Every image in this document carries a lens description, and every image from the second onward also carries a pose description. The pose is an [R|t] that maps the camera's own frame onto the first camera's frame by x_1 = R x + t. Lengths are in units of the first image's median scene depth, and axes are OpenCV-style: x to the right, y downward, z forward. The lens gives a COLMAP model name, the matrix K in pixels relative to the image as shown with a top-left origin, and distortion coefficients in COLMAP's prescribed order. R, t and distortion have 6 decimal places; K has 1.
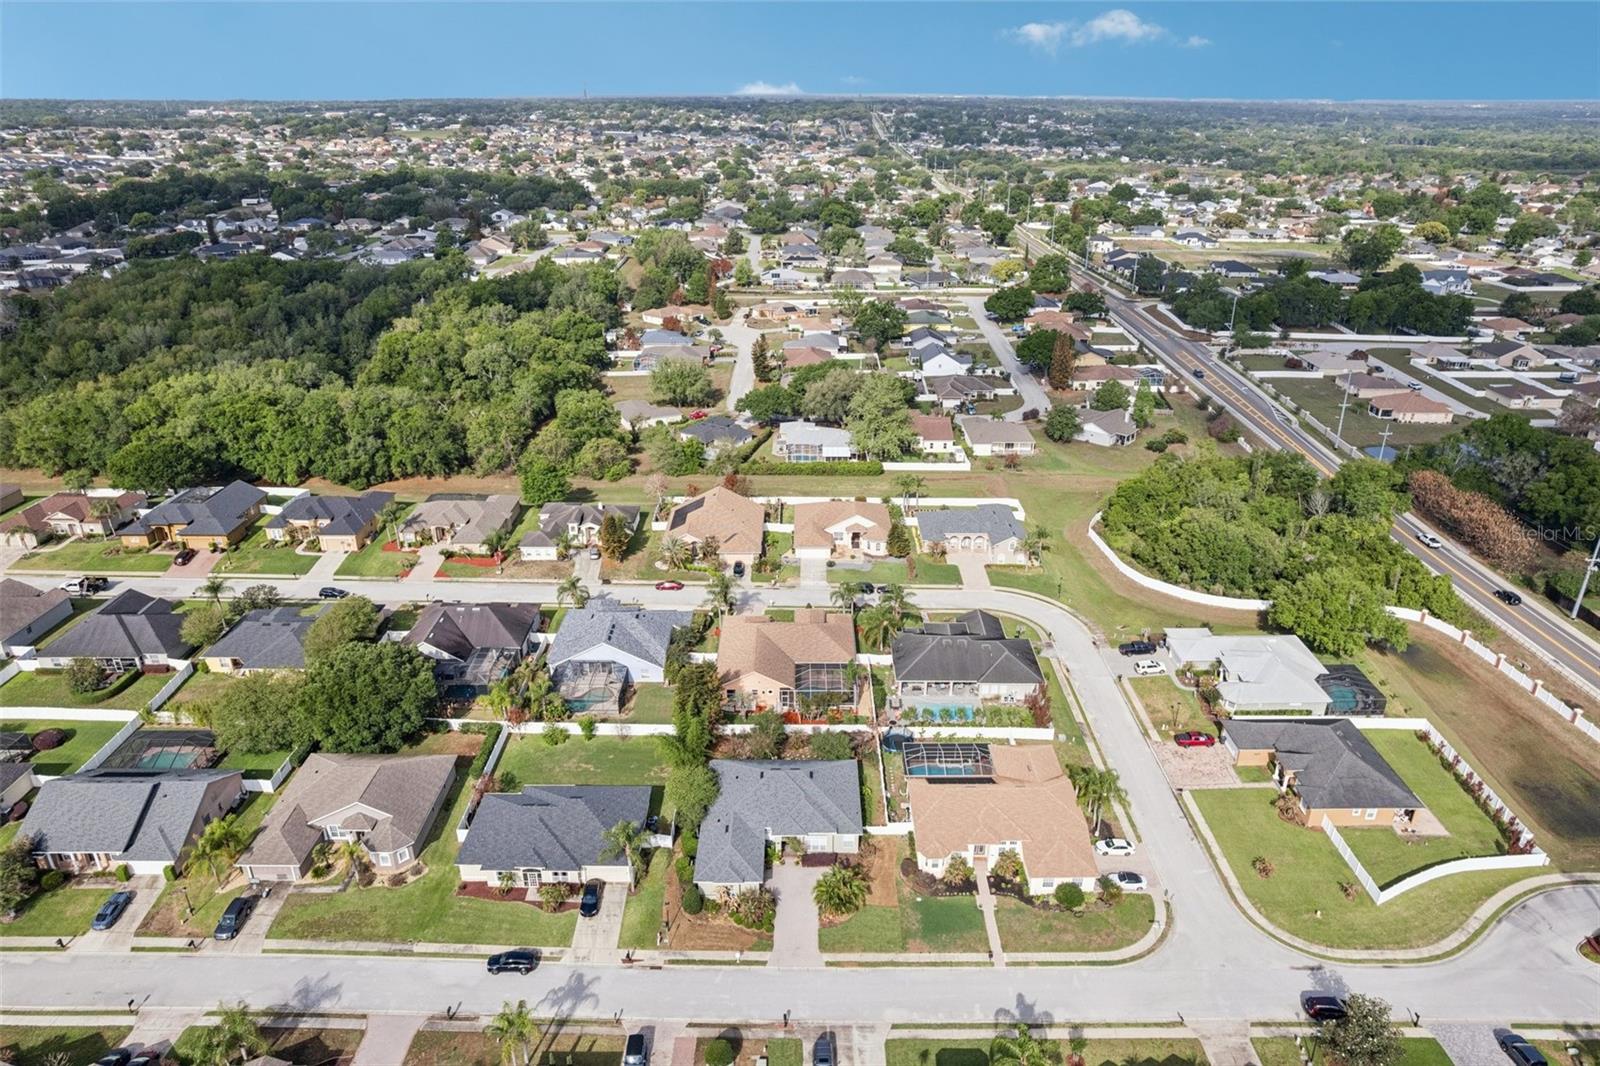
lens RADIAL K [[1032.4, 0, 805.4], [0, 1032.4, 534.8], [0, 0, 1]] dist [-0.059021, 0.043078]
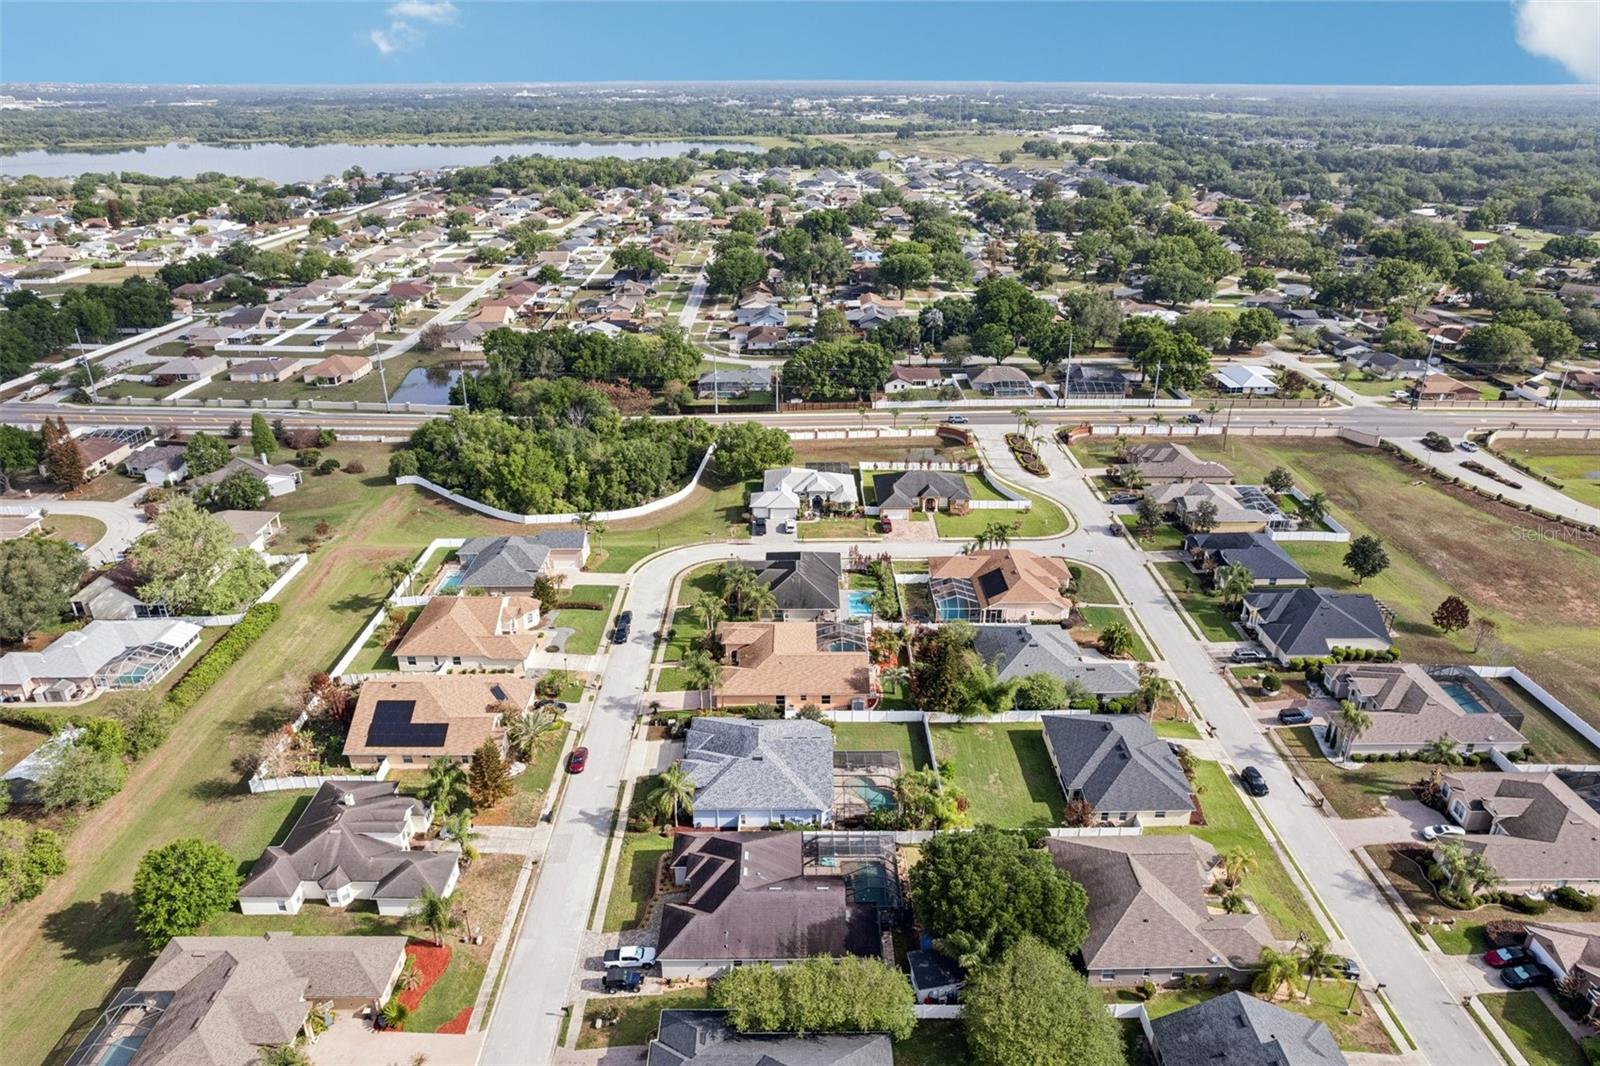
lens RADIAL K [[1032.4, 0, 803.3], [0, 1032.4, 532.5], [0, 0, 1]] dist [-0.059021, 0.043078]
pose [[-0.002272, -0.414842, 0.909891, -0.899607], [0.403565, 0.832127, 0.380395, -0.371607], [-0.914948, 0.368065, 0.165525, 0.820906]]
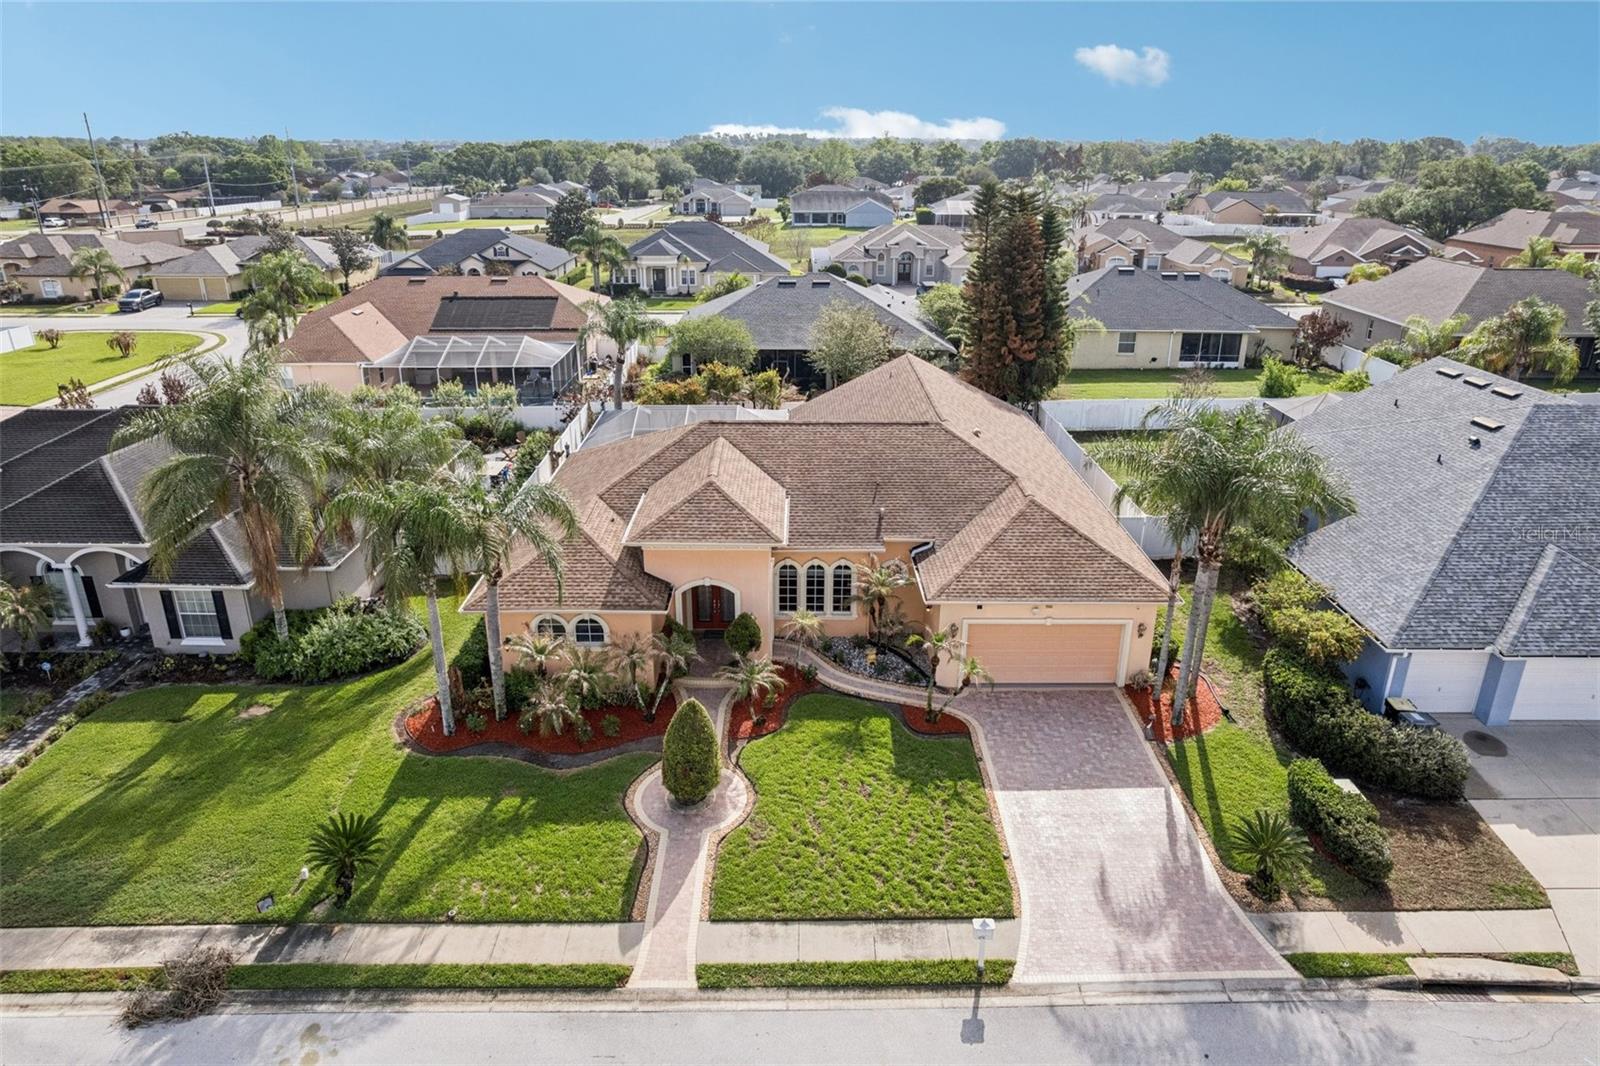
lens RADIAL K [[1032.4, 0, 802.8], [0, 1032.4, 532.2], [0, 0, 1]] dist [-0.059021, 0.043078]
pose [[-0.999878, -0.010933, -0.011126, -0.010983], [-0.015597, 0.710512, 0.703512, -0.061924], [0.000214, 0.703600, -0.710596, 1.245434]]
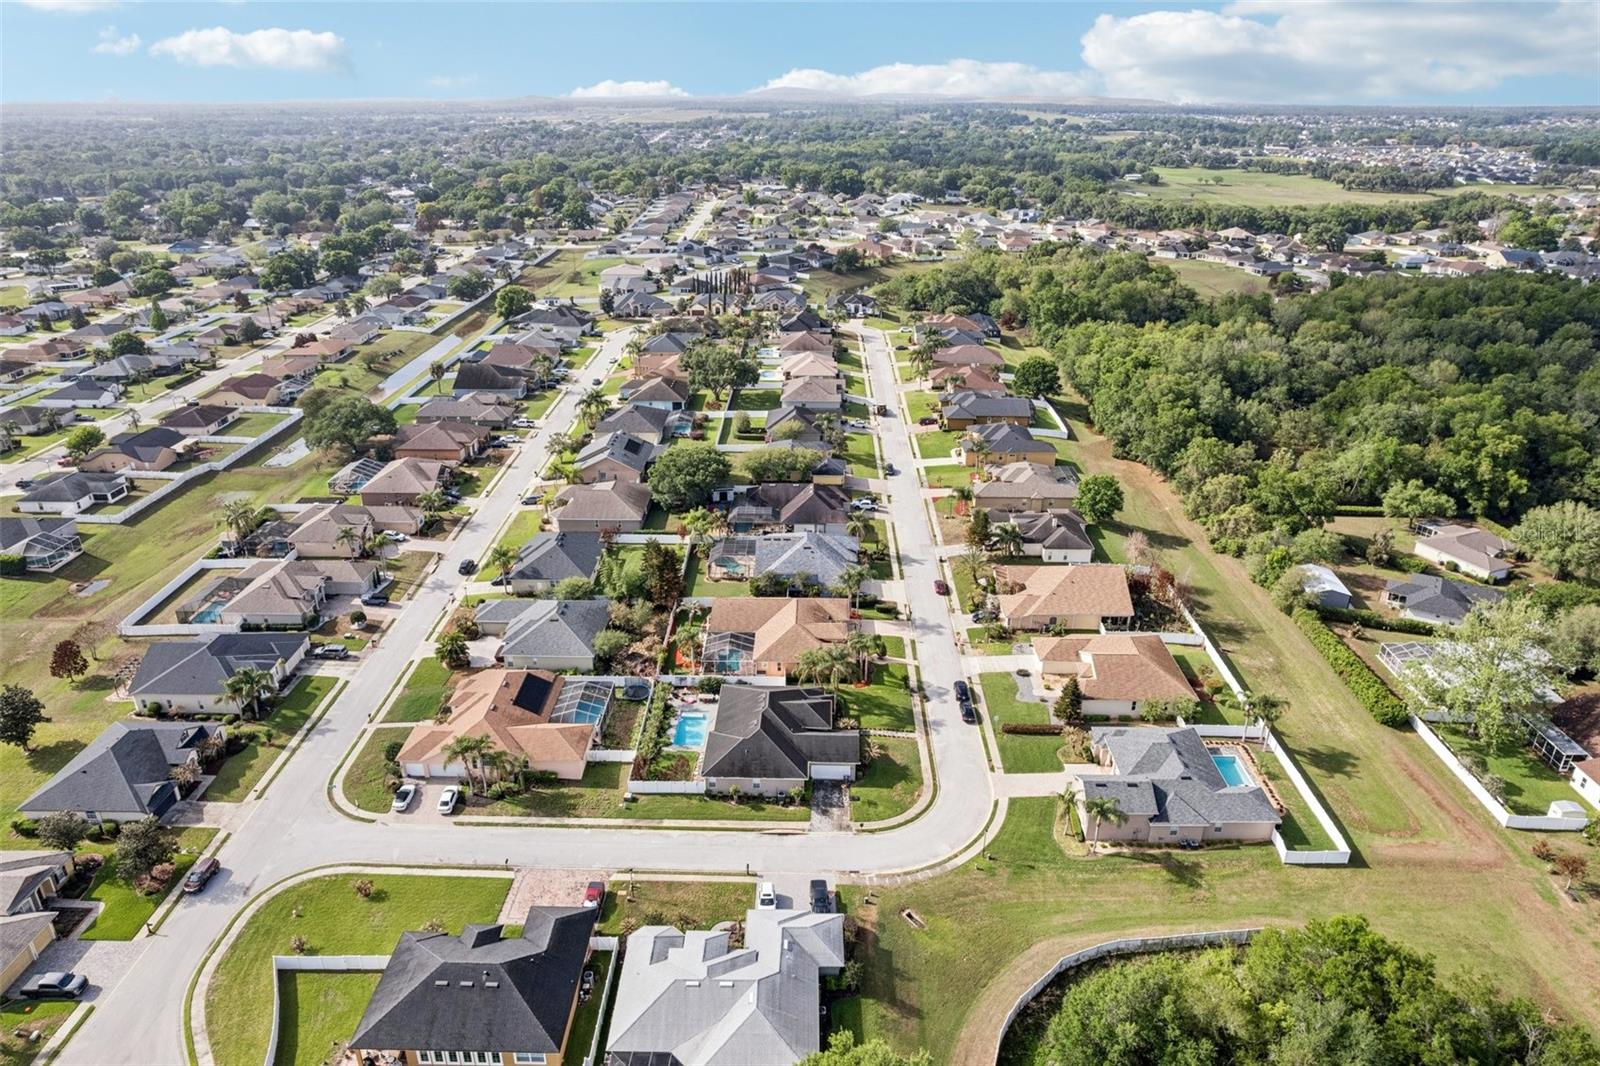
lens RADIAL K [[1032.4, 0, 800.6], [0, 1032.4, 521.7], [0, 0, 1]] dist [-0.059021, 0.043078]
pose [[-0.018777, 0.384701, -0.922850, 0.946176], [-0.403148, 0.841739, 0.359092, -0.380556], [0.914942, 0.378787, 0.139286, 0.872213]]
